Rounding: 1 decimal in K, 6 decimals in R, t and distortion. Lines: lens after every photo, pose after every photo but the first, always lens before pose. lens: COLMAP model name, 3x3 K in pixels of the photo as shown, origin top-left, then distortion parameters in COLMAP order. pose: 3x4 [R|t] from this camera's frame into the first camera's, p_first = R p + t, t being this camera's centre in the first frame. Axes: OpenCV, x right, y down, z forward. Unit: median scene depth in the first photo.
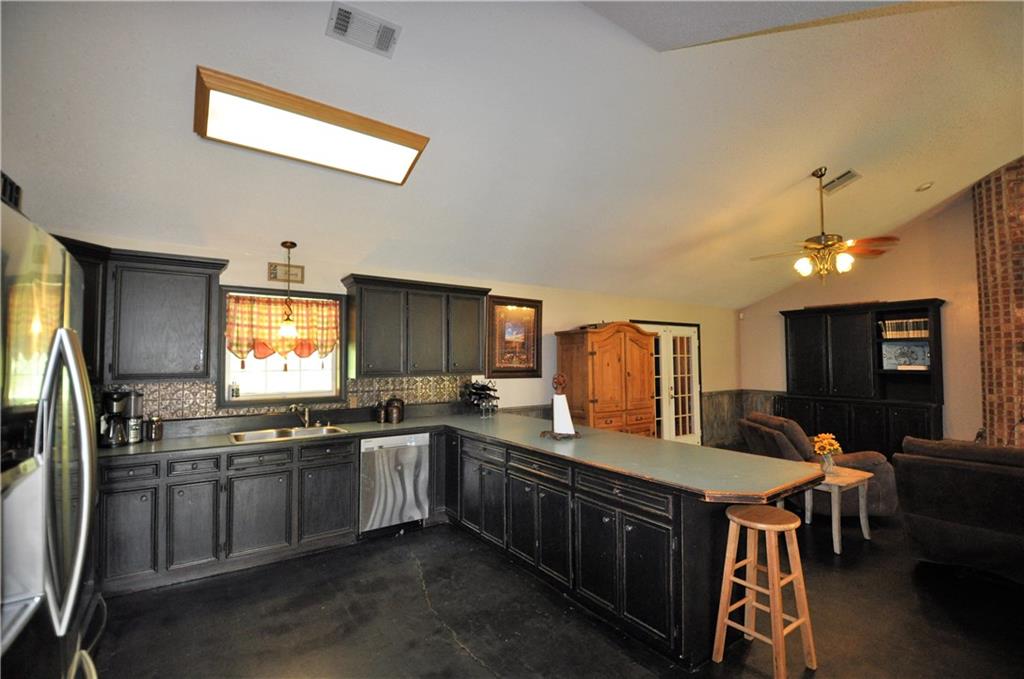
lens RADIAL K [[449.1, 0, 515.3], [0, 449.1, 335.7], [0, 0, 1]] dist [-0.008841, -0.005821]
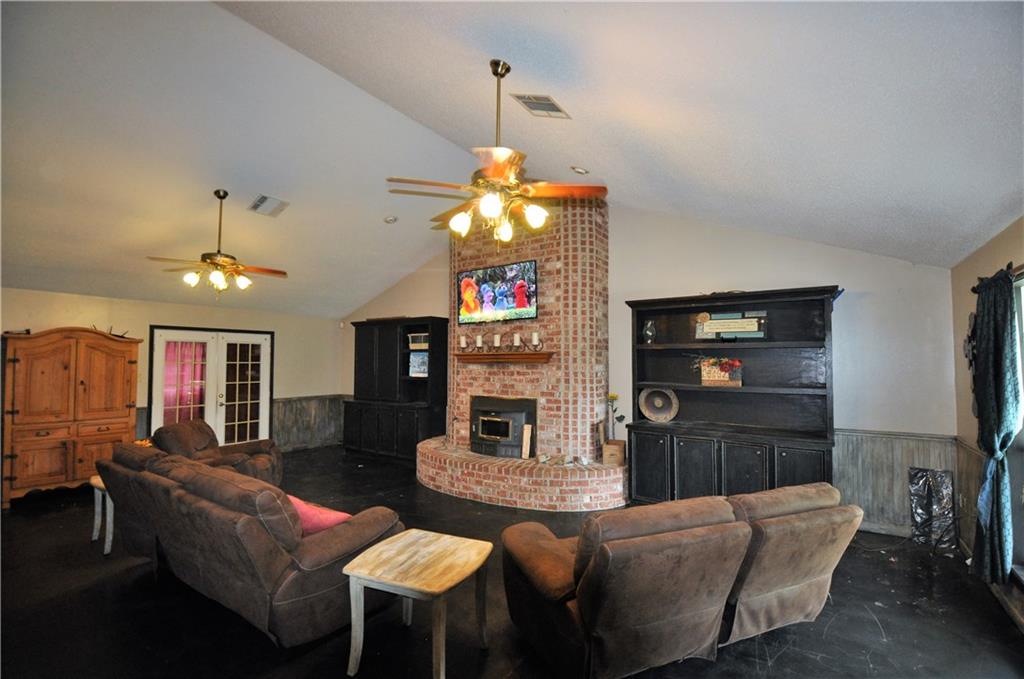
lens RADIAL K [[449.1, 0, 519.0], [0, 449.1, 344.4], [0, 0, 1]] dist [-0.008841, -0.005821]
pose [[0.929057, 0.021161, 0.369331, 0.804762], [-0.025442, 0.999654, 0.006724, -0.026402], [-0.369061, -0.015643, 0.929274, -0.218643]]
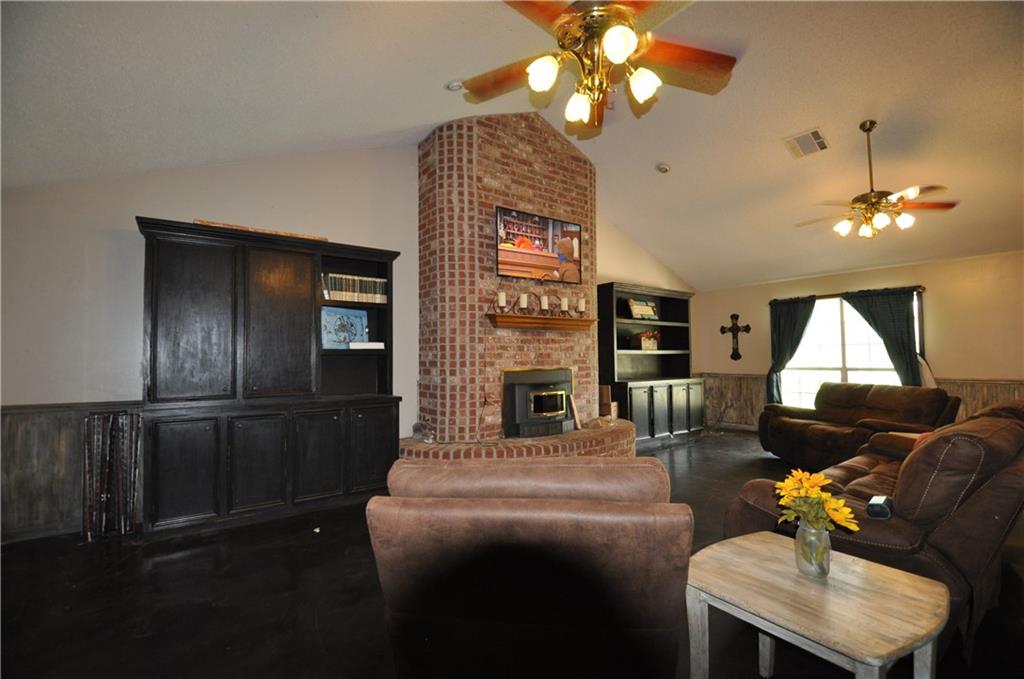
lens RADIAL K [[449.1, 0, 500.6], [0, 449.1, 347.1], [0, 0, 1]] dist [-0.008841, -0.005821]
pose [[-0.029152, 0.021504, 0.999344, 0.217574], [-0.047147, 0.998626, -0.022864, 0.092207], [-0.998462, -0.047783, -0.028098, 0.933870]]
